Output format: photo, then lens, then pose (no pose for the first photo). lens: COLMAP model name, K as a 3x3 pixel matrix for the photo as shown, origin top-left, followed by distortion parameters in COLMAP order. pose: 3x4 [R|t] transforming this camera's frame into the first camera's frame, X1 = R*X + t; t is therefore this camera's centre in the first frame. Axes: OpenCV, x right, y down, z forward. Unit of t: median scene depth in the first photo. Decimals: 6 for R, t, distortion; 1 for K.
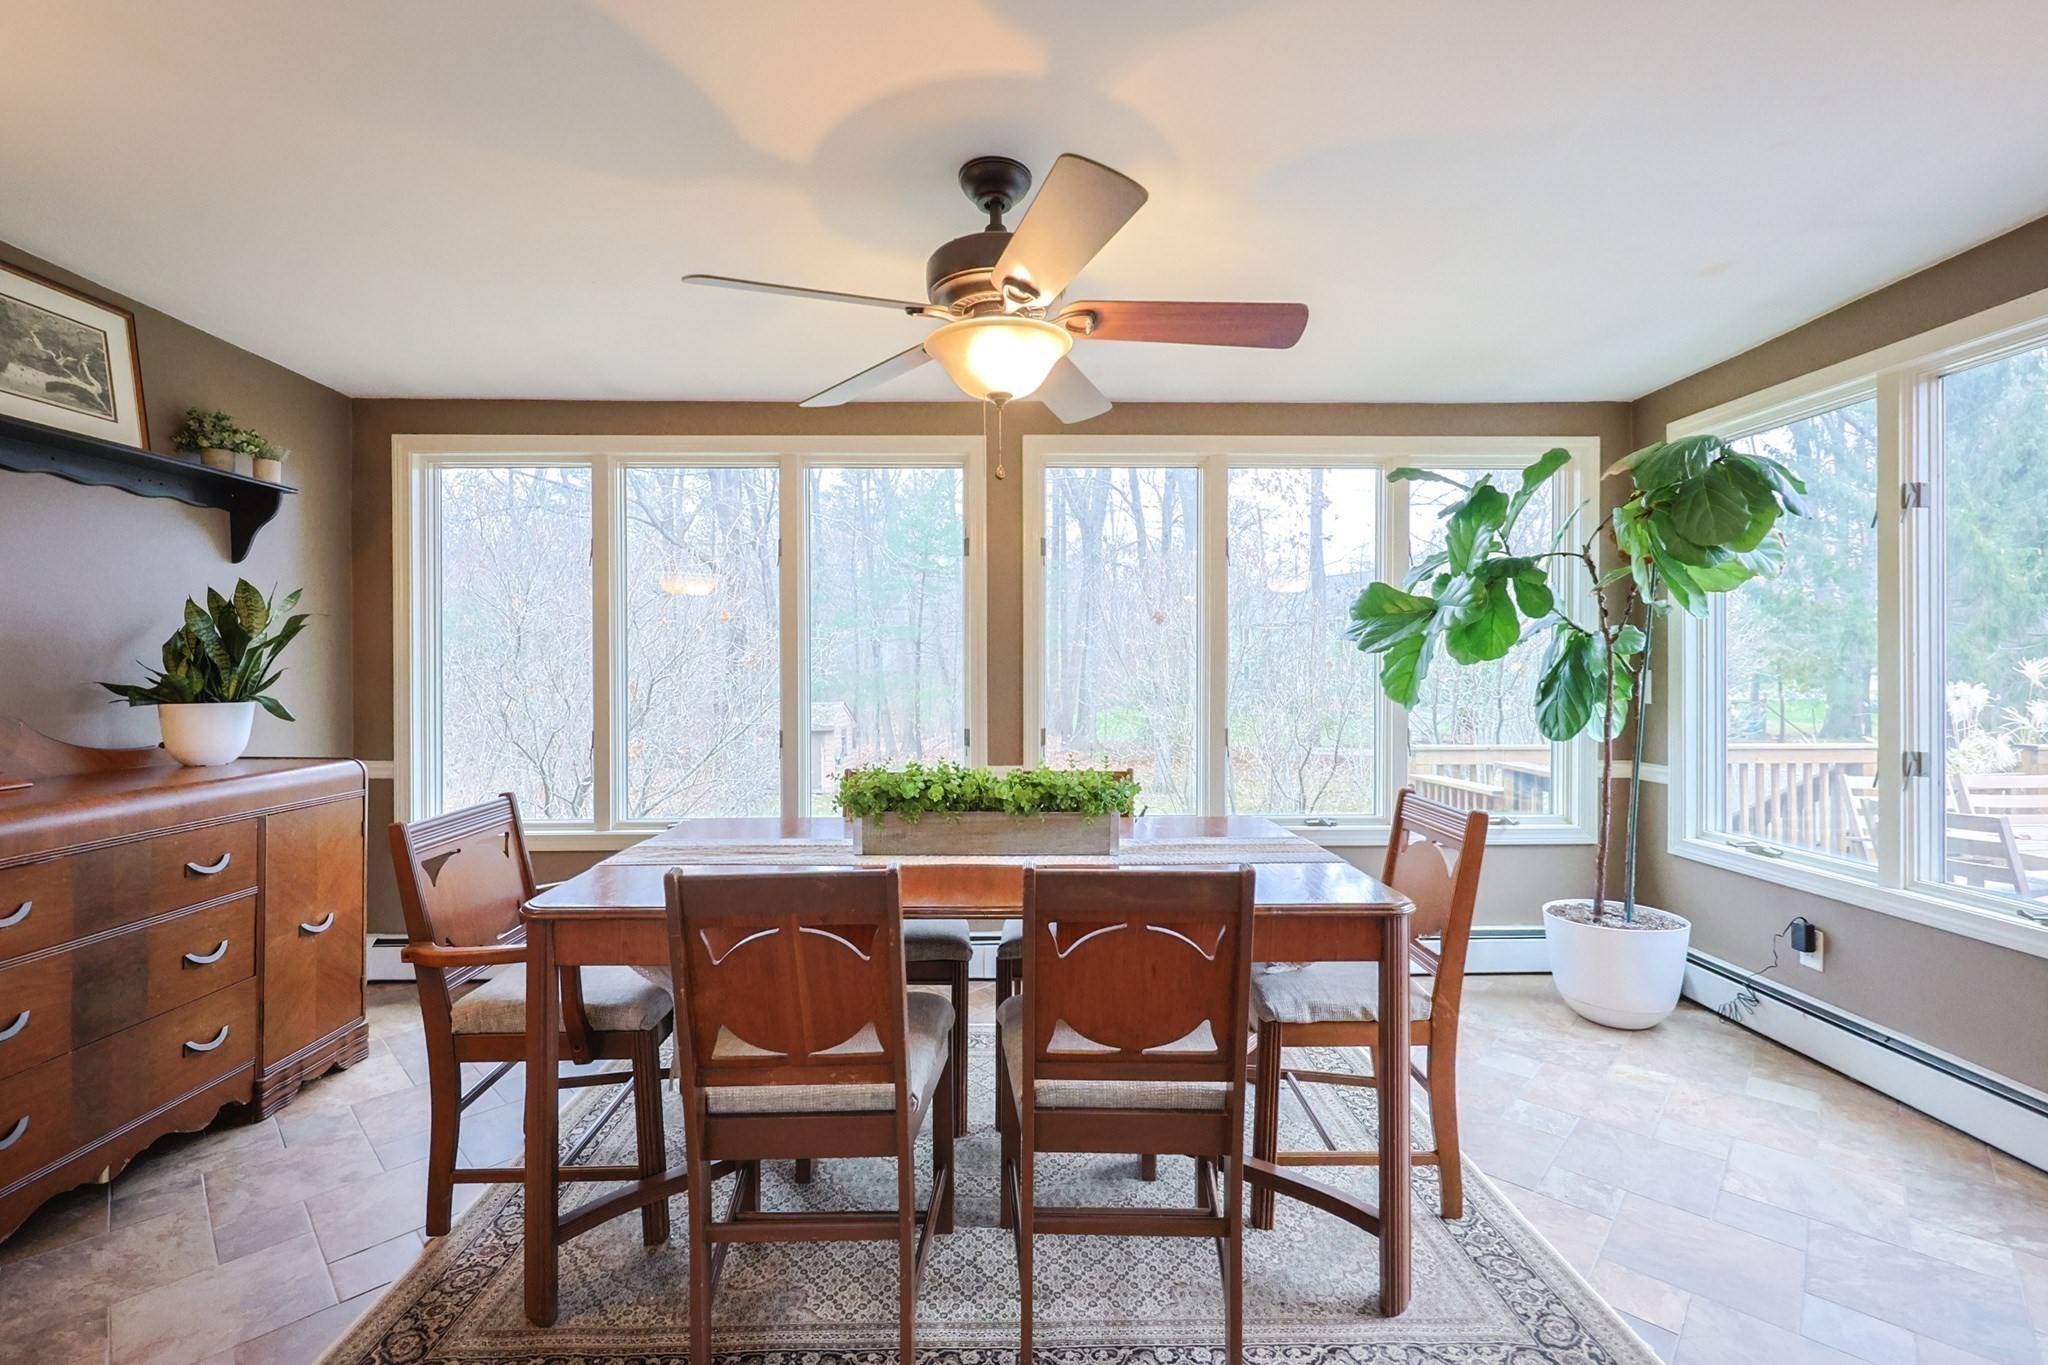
lens RADIAL K [[874.1, 0, 1028.5], [0, 874.1, 683.6], [0, 0, 1]] dist [-0.000454, 0.000317]
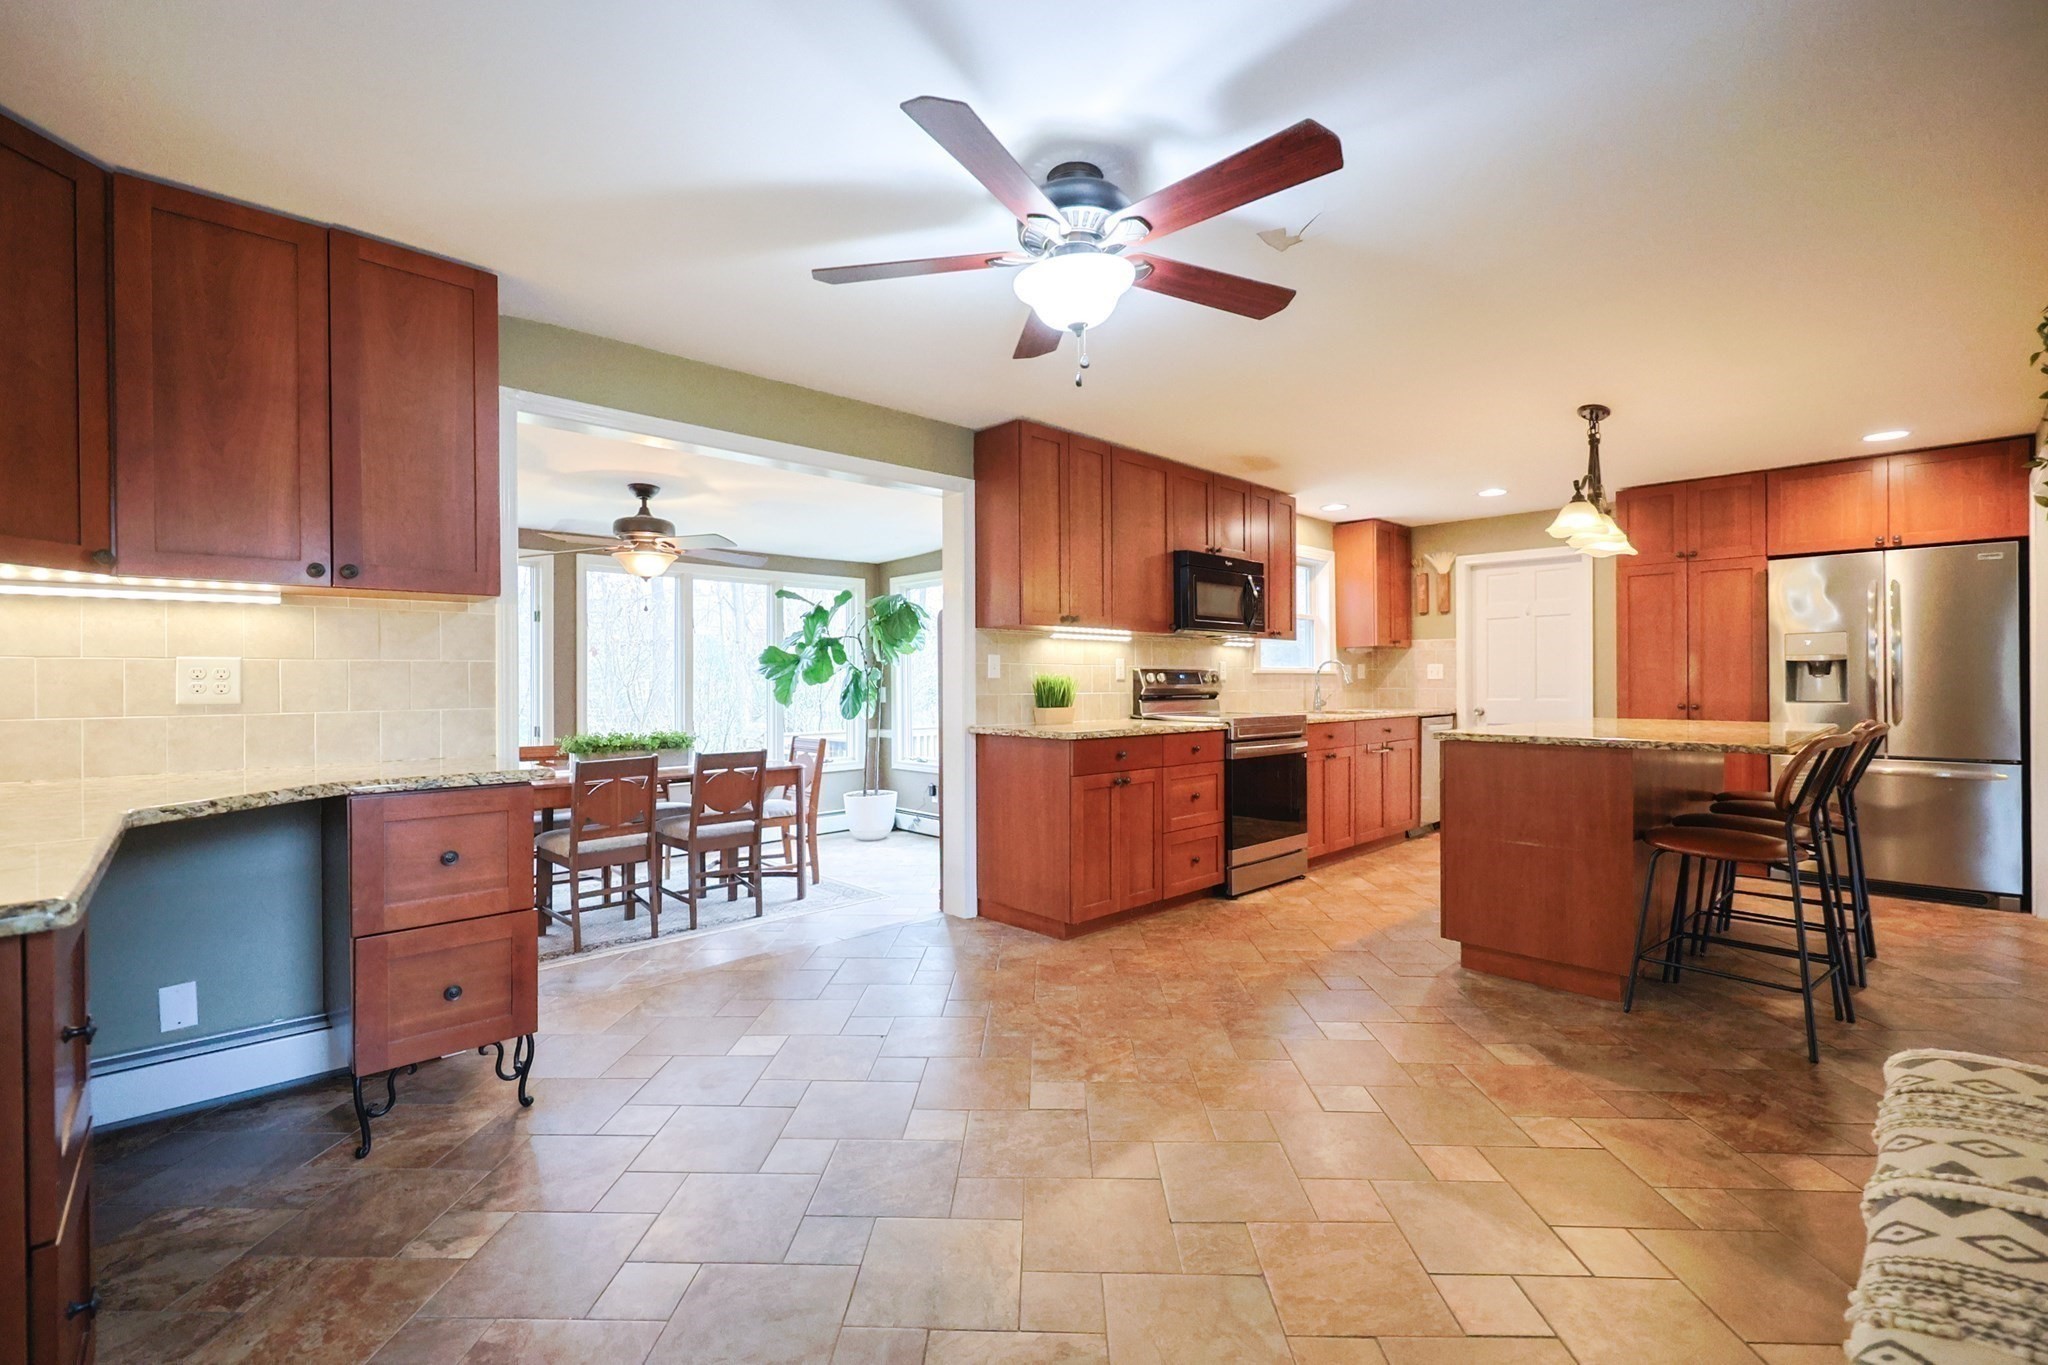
lens RADIAL K [[874.1, 0, 1017.7], [0, 874.1, 684.1], [0, 0, 1]] dist [-0.000454, 0.000317]
pose [[0.744571, -0.003422, 0.667535, -0.570070], [0.009663, 0.999937, -0.005652, -0.008233], [-0.667474, 0.010658, 0.744557, -0.962093]]
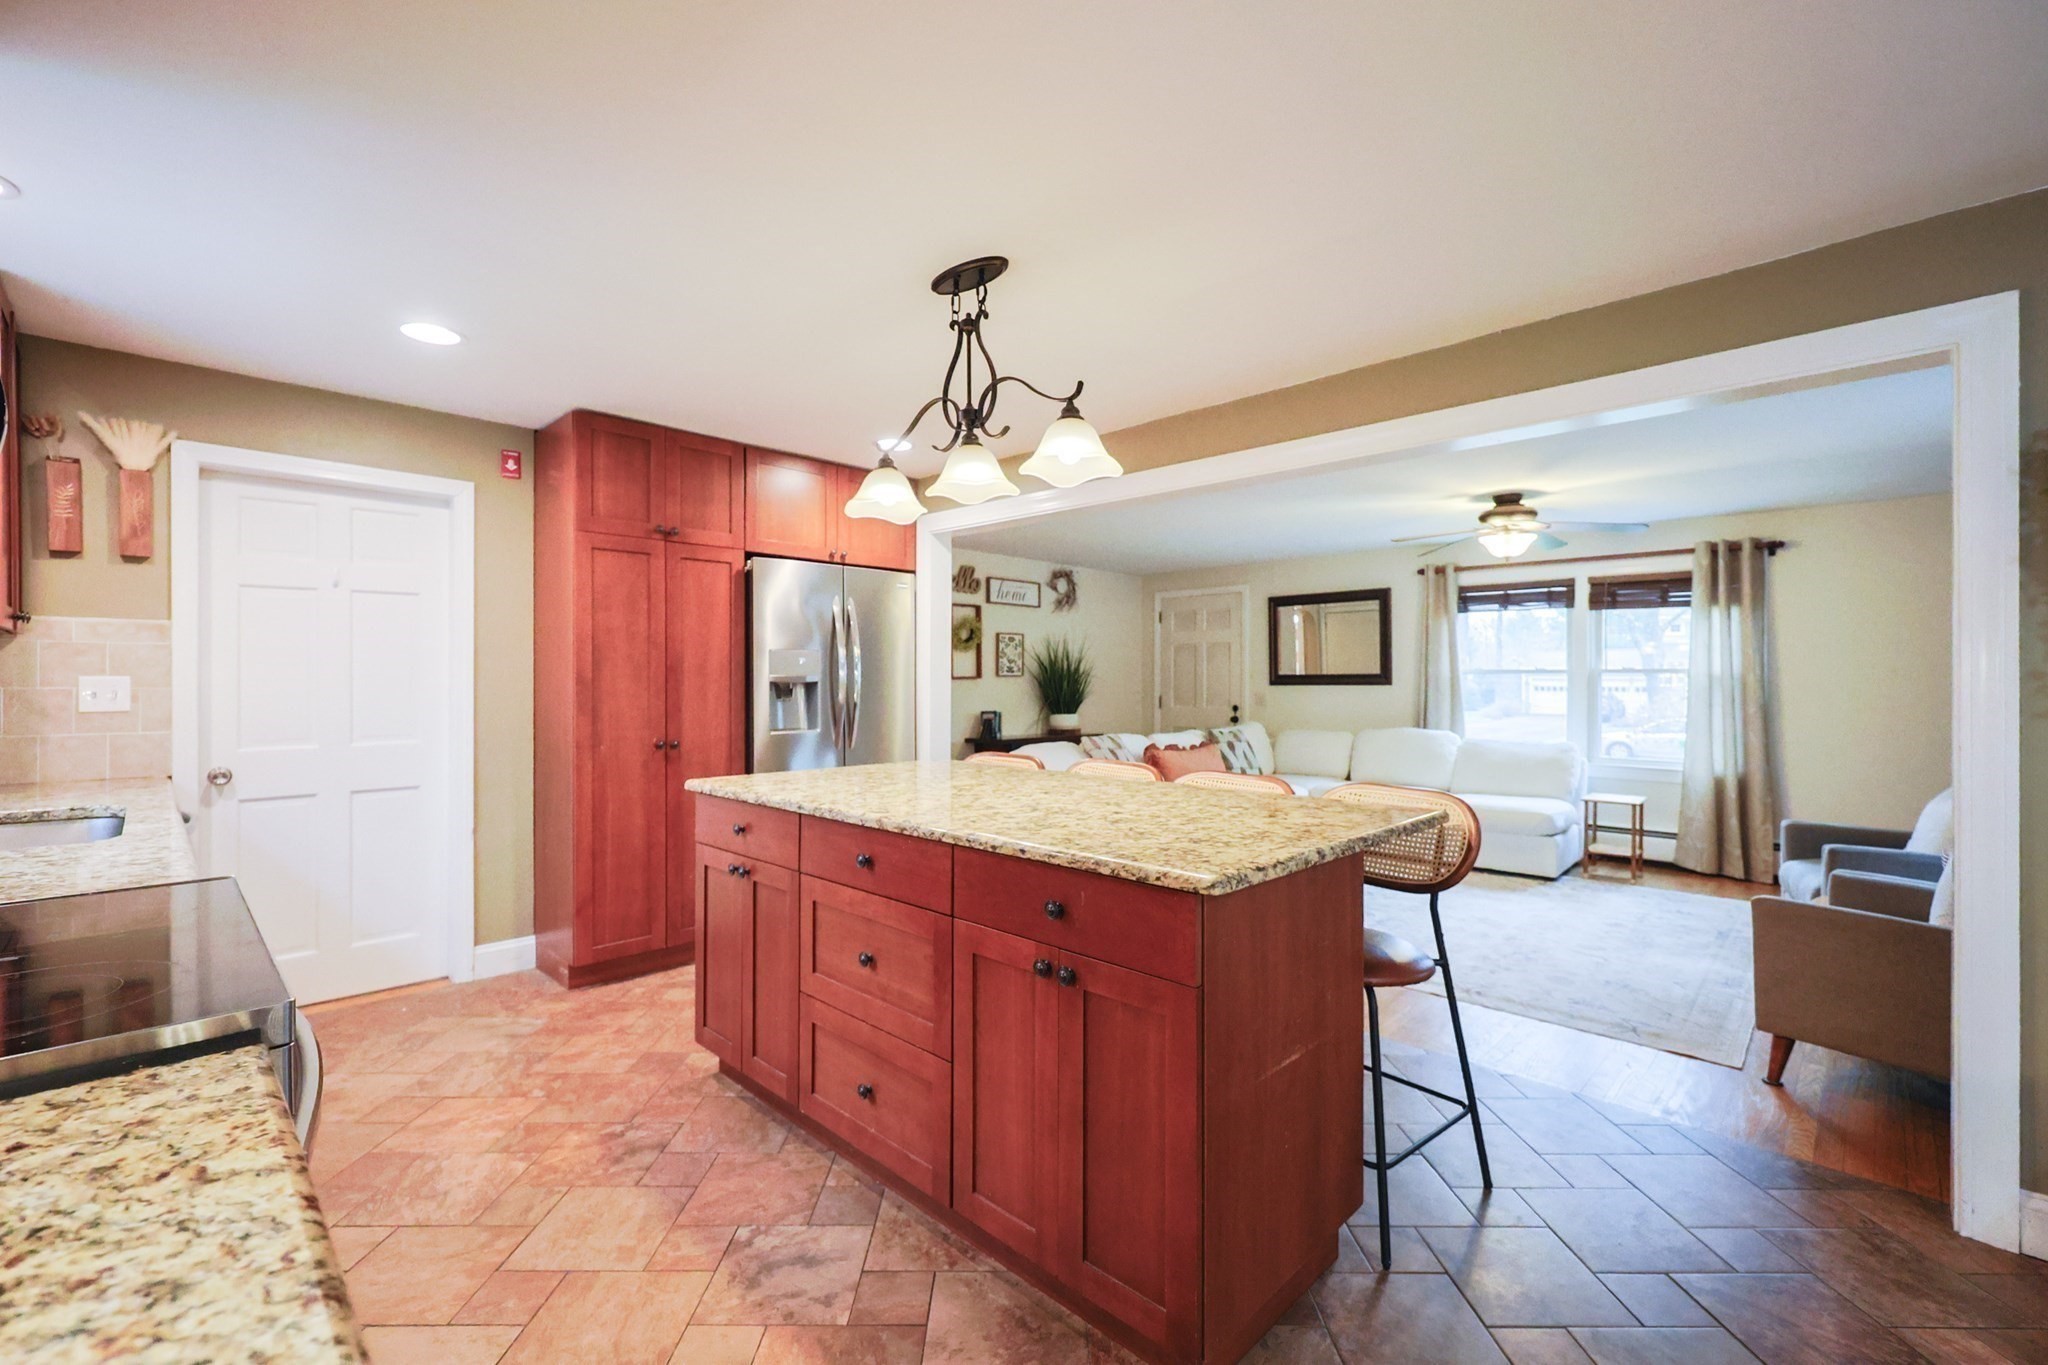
lens RADIAL K [[874.1, 0, 1024.5], [0, 874.1, 676.7], [0, 0, 1]] dist [-0.000454, 0.000317]
pose [[-0.694017, 0.001082, 0.719958, 0.341832], [0.006739, 0.999965, 0.004994, -0.059367], [-0.719927, 0.008318, -0.694000, -0.064365]]
